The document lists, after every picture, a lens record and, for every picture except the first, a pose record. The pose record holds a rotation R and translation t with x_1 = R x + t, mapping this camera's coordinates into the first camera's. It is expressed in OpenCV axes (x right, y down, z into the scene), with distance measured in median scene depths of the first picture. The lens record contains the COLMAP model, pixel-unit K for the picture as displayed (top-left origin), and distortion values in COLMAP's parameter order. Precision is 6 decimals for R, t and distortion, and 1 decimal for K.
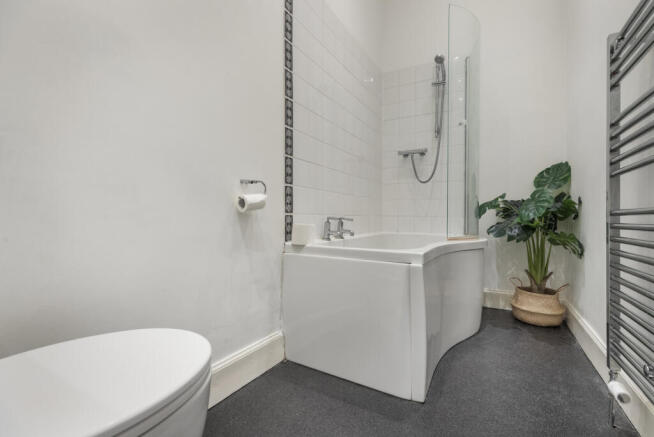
lens RADIAL K [[295.1, 0, 327.1], [0, 295.1, 218.4], [0, 0, 1]] dist [-0.001918, -0.000400]
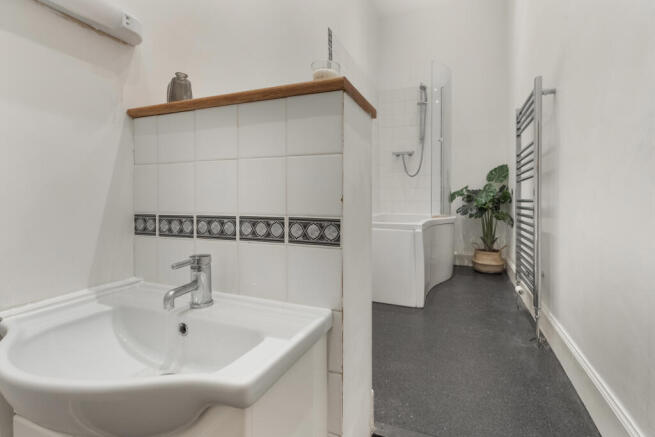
lens RADIAL K [[295.5, 0, 334.2], [0, 295.5, 204.0], [0, 0, 1]] dist [-0.001918, -0.000400]
pose [[0.994123, -0.008817, 0.107896, -0.226289], [0.007727, 0.999915, 0.010524, -0.014144], [-0.107979, -0.009629, 0.994107, -0.407520]]
